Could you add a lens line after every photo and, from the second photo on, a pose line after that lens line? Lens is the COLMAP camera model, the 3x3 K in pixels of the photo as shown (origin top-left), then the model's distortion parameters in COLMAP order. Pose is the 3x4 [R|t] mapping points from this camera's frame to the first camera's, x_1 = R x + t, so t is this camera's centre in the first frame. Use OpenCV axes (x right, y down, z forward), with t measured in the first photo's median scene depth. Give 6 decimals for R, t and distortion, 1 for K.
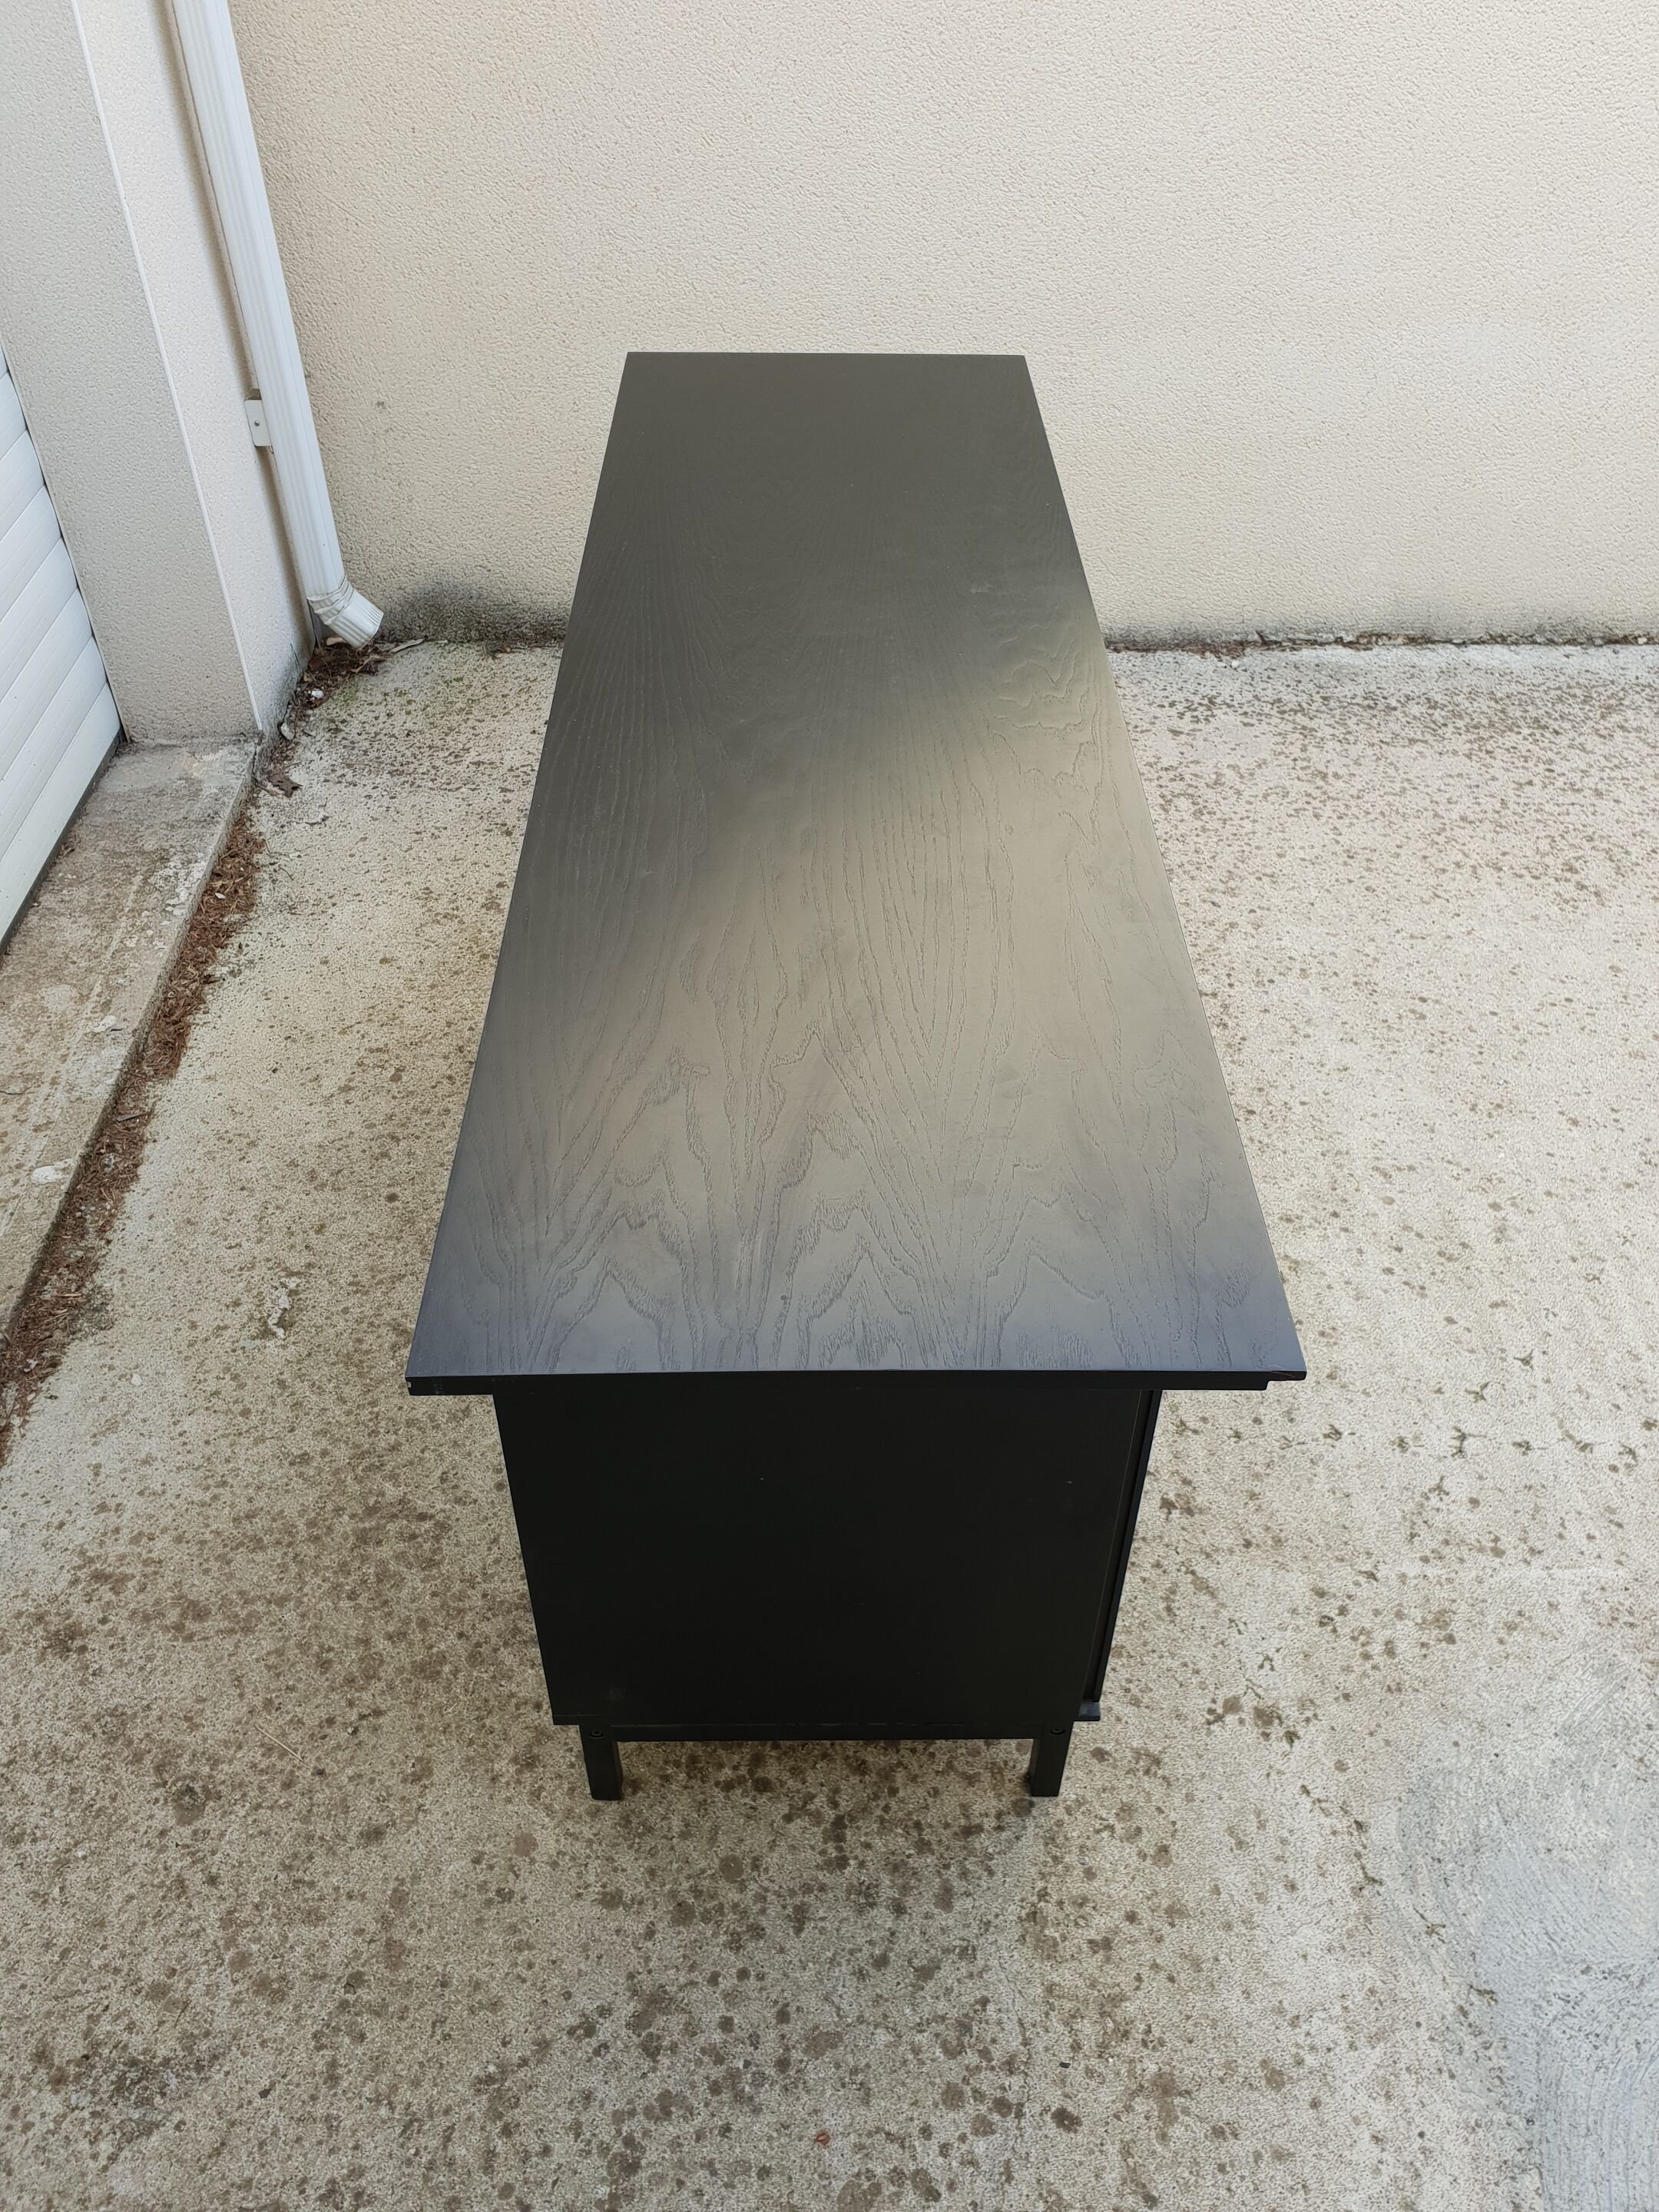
lens RADIAL K [[1726.8, 0, 829.9], [0, 1726.8, 1109.4], [0, 0, 1]] dist [0.004757, 0.040926]
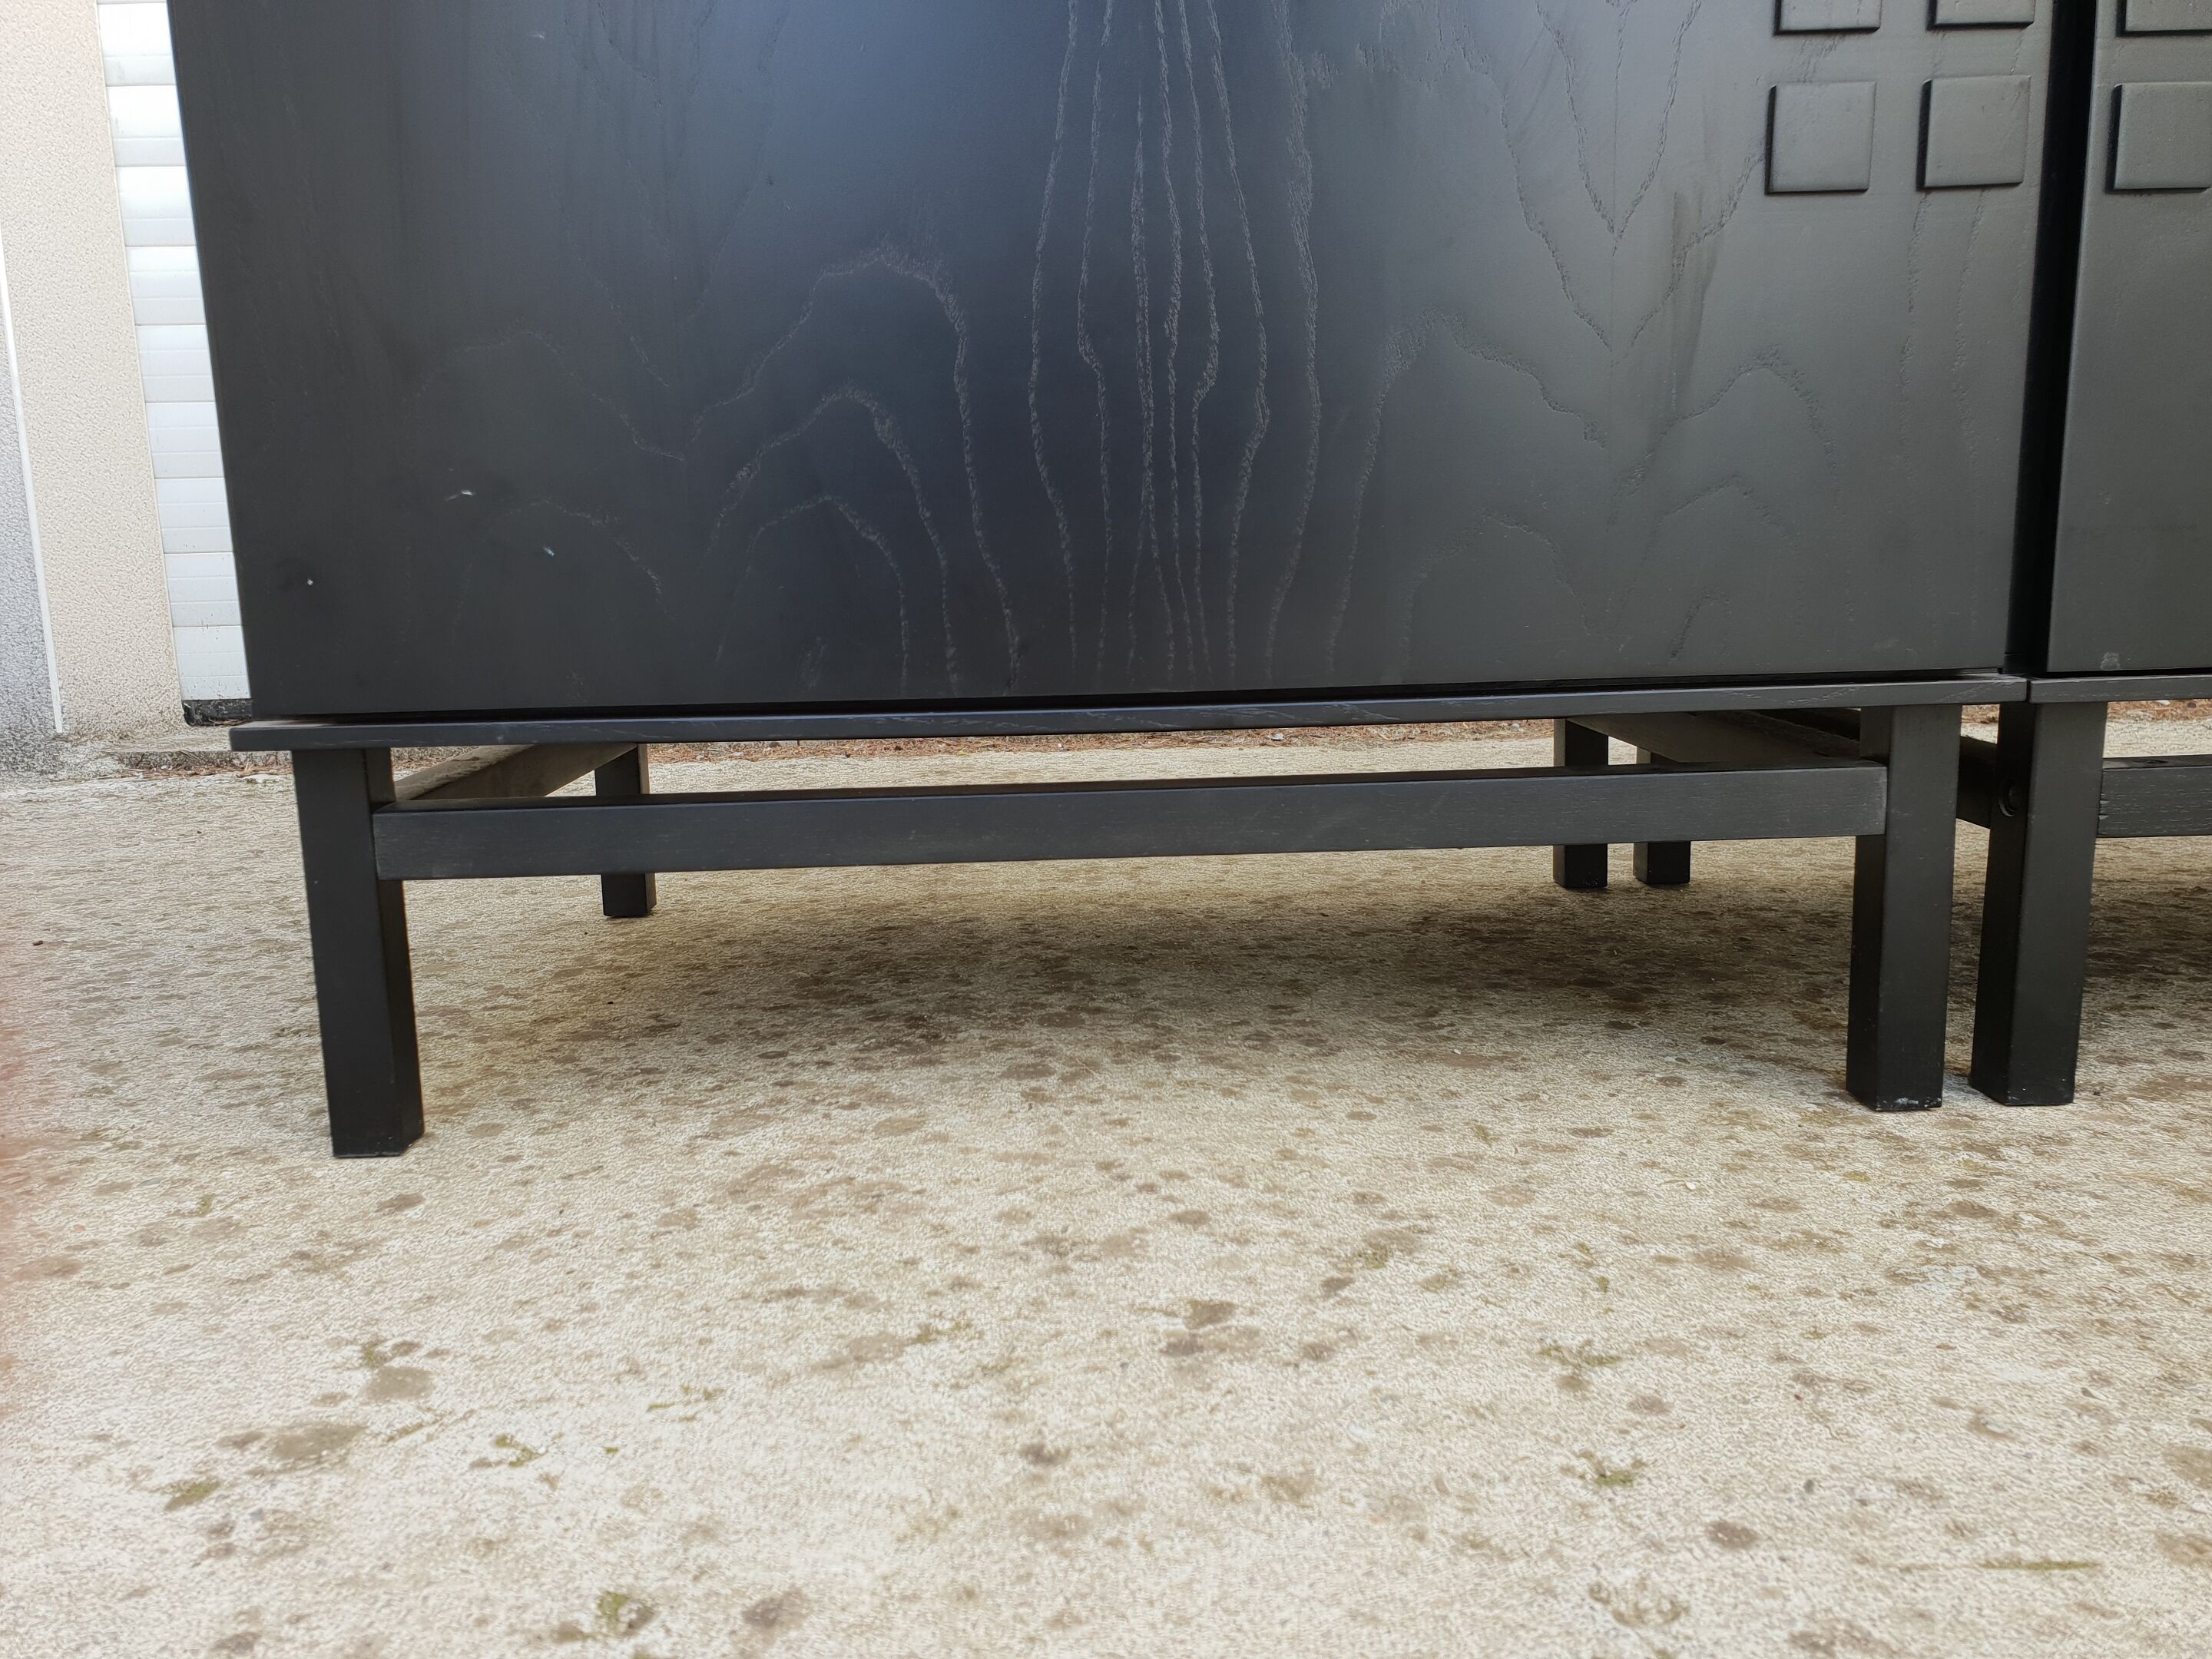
lens RADIAL K [[1726.8, 0, 1088.1], [0, 1726.8, 816.3], [0, 0, 1]] dist [0.004757, 0.040926]
pose [[0.008975, 0.164276, -0.986374, 0.541172], [-0.647369, 0.752754, 0.119478, 0.173585], [0.762124, 0.637476, 0.113104, 1.063957]]
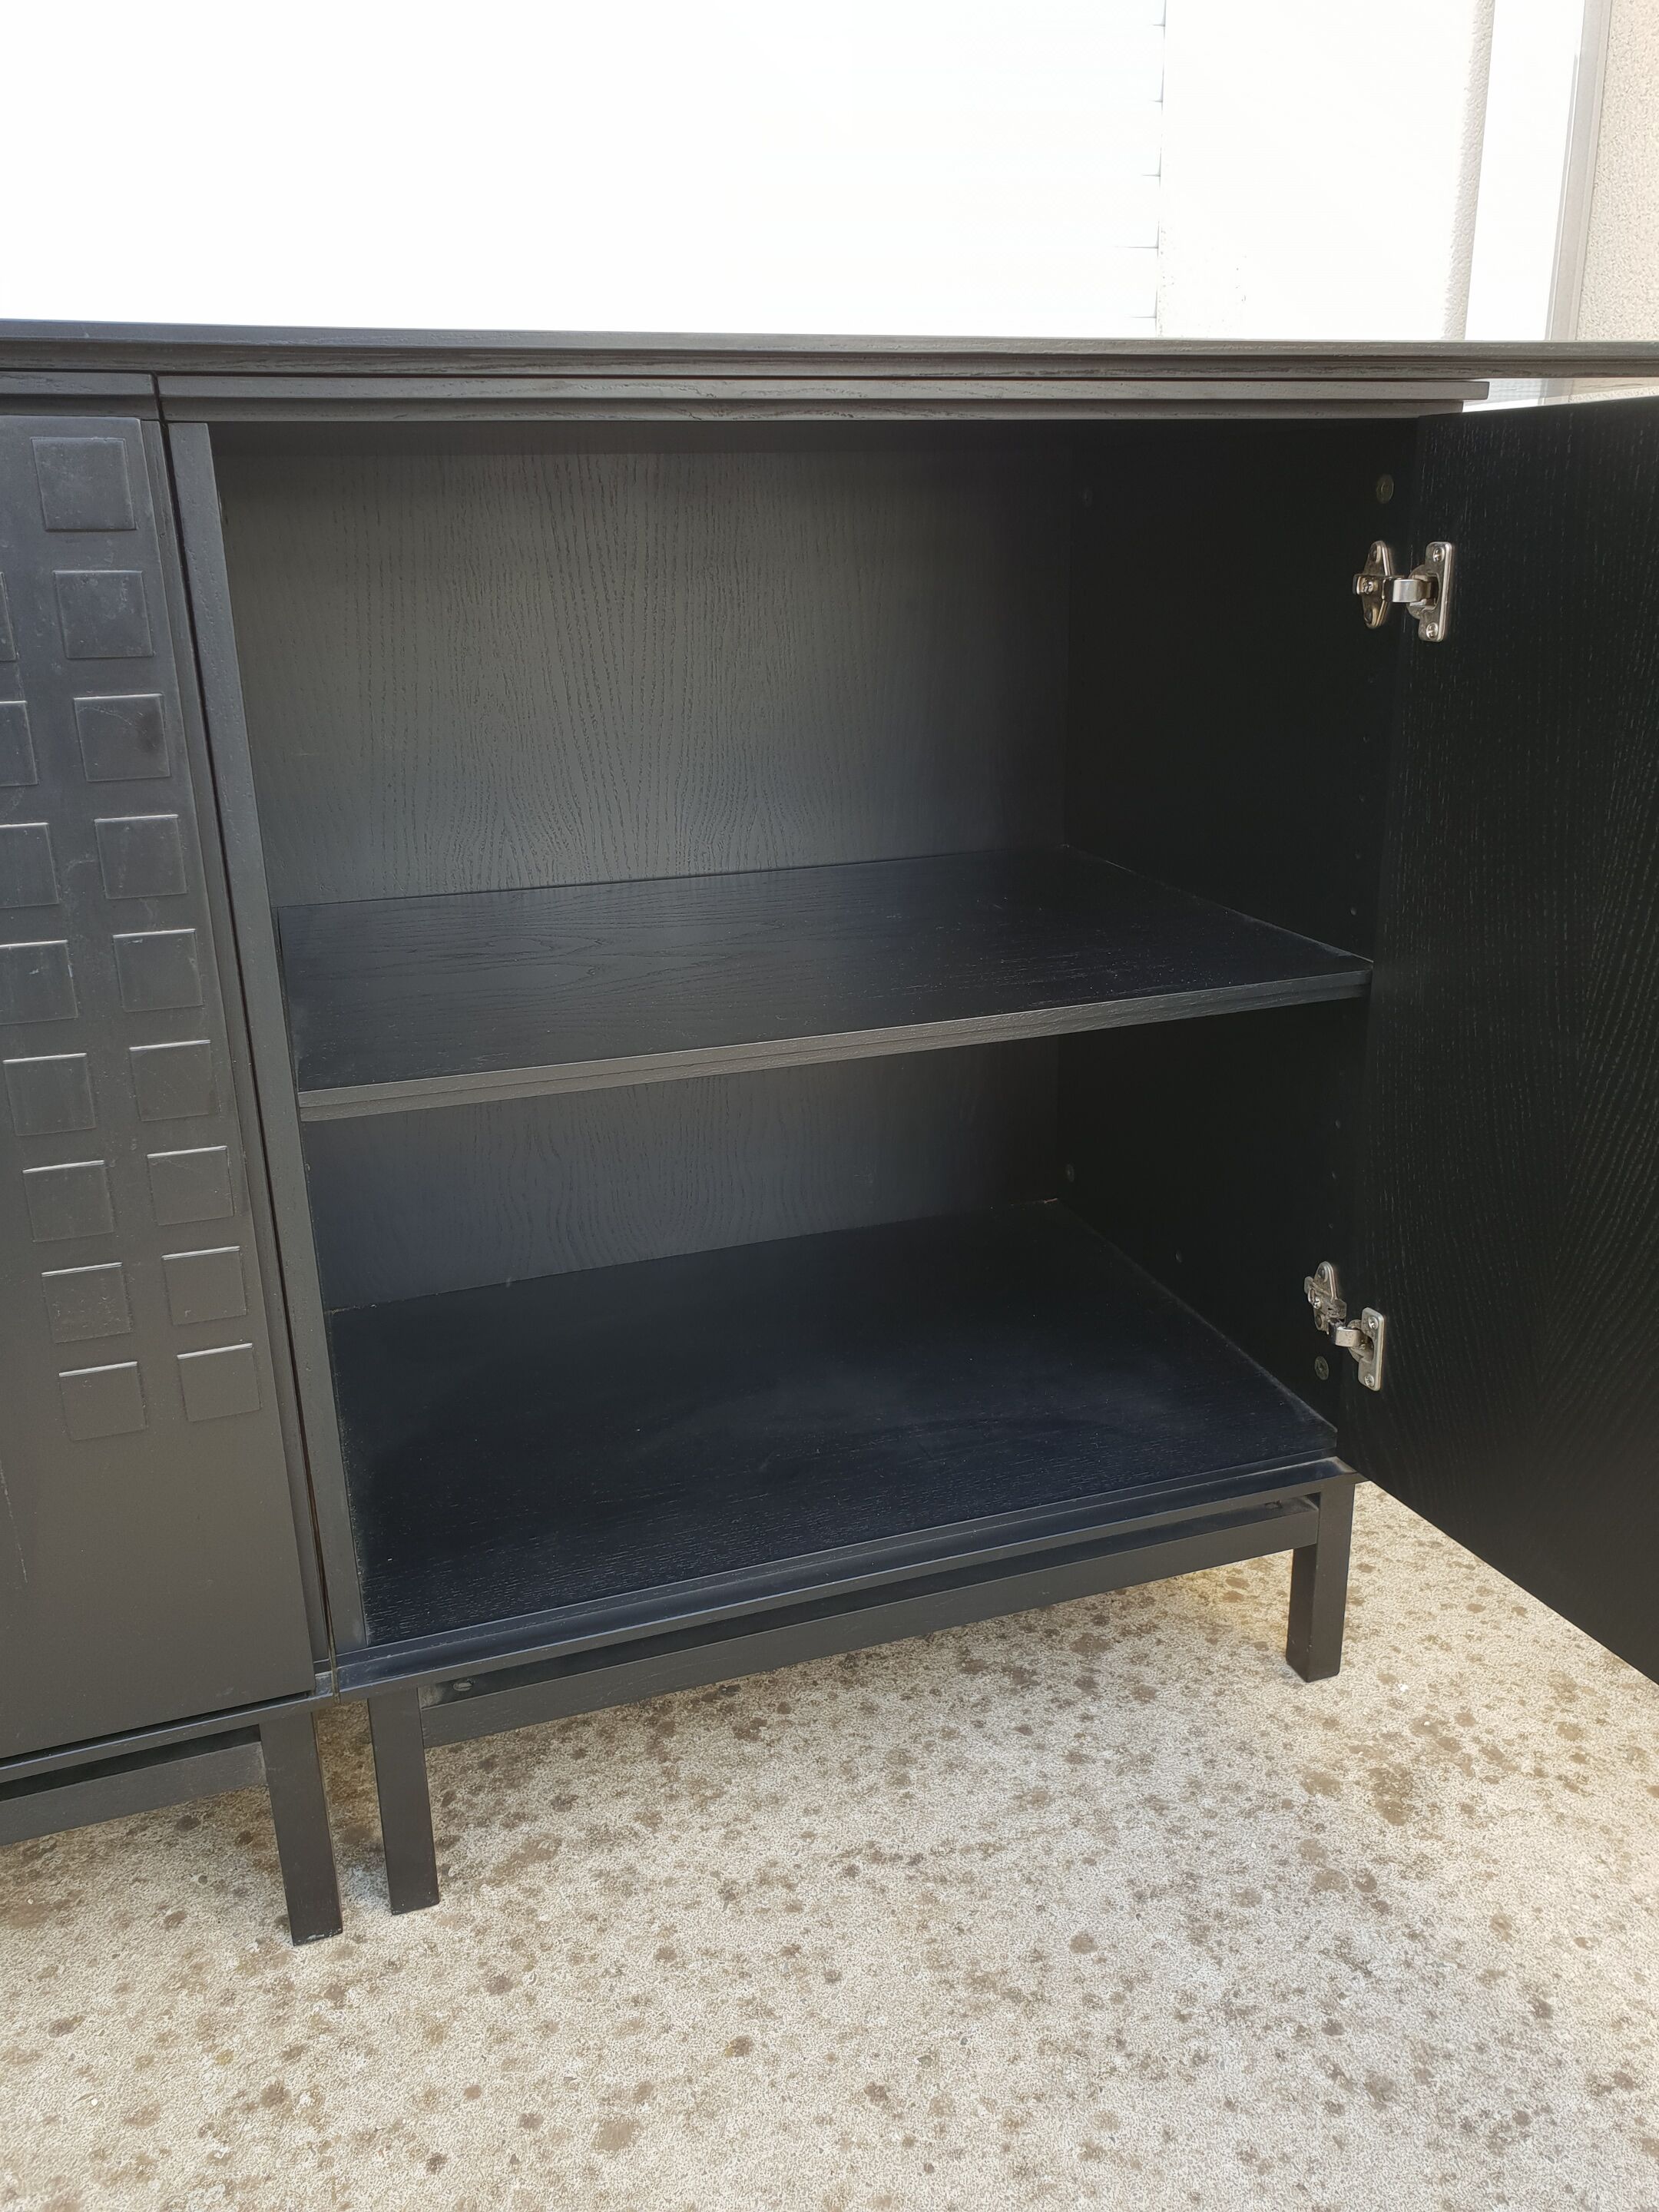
lens RADIAL K [[1726.8, 0, 848.1], [0, 1726.8, 1092.6], [0, 0, 1]] dist [0.004757, 0.040926]
pose [[0.306481, 0.291596, -0.906113, 0.659189], [-0.617865, 0.785071, 0.043658, -0.230541], [0.724094, 0.546475, 0.420777, 1.026446]]
